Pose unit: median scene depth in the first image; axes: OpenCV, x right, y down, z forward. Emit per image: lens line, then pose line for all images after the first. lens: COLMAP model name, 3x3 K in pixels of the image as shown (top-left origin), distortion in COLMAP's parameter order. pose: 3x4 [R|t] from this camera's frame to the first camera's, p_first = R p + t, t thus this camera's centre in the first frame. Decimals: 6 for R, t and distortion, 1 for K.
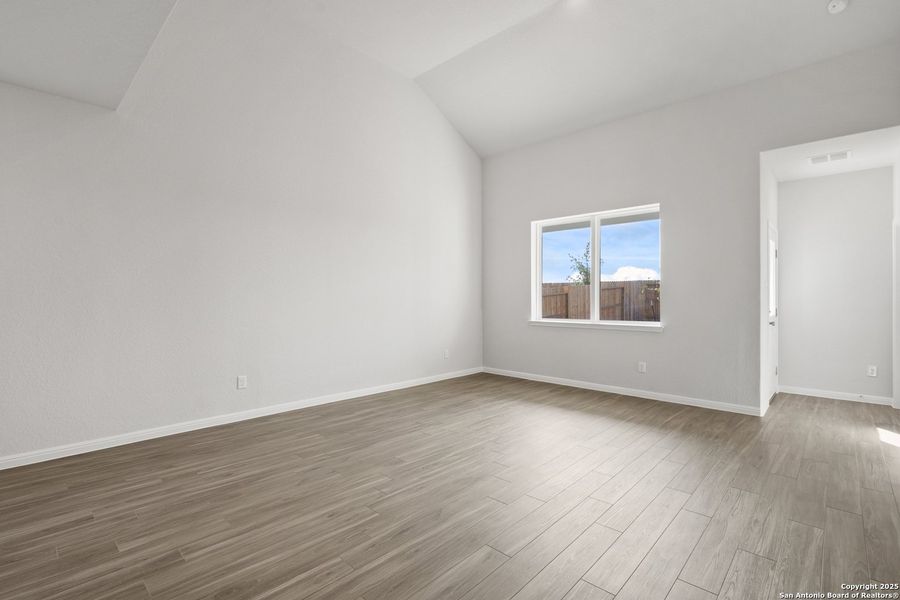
lens RADIAL K [[415.3, 0, 445.9], [0, 415.3, 301.3], [0, 0, 1]] dist [0.001147, 0.000277]
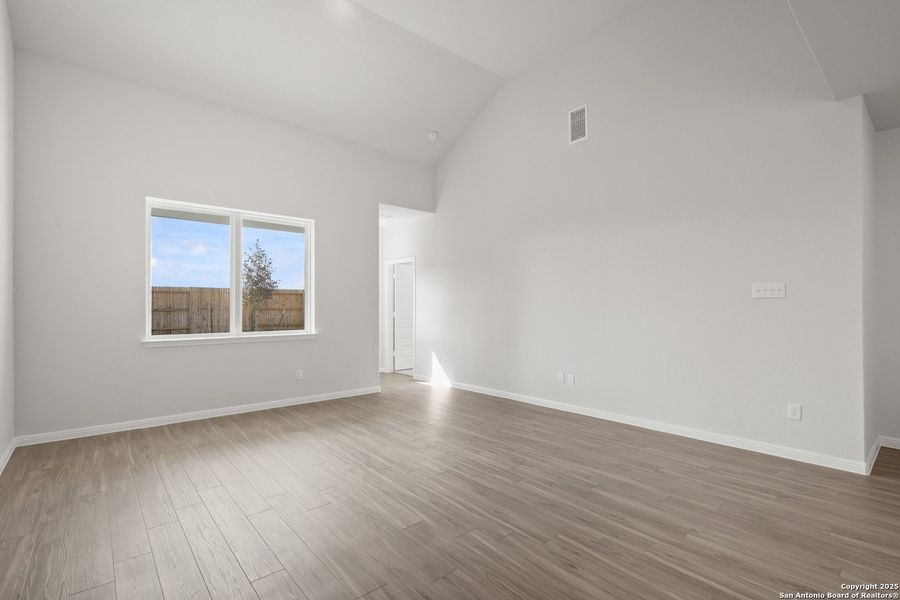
lens RADIAL K [[415.3, 0, 451.0], [0, 415.3, 304.7], [0, 0, 1]] dist [0.001147, 0.000277]
pose [[0.092352, 0.005809, 0.995709, -0.661867], [0.012841, 0.999893, -0.007025, -0.003275], [-0.995644, 0.013435, 0.092267, 0.676645]]
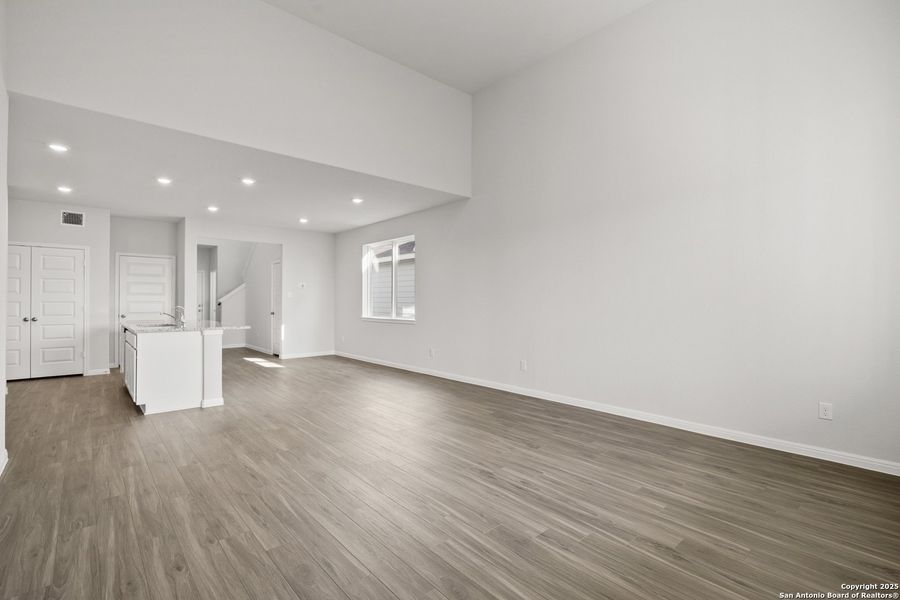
lens RADIAL K [[415.3, 0, 443.0], [0, 415.3, 298.2], [0, 0, 1]] dist [0.001147, 0.000277]
pose [[-0.099227, -0.007757, -0.995035, 0.862995], [-0.010981, 0.999917, -0.006700, -0.003791], [0.995004, 0.010262, -0.099304, 0.907199]]
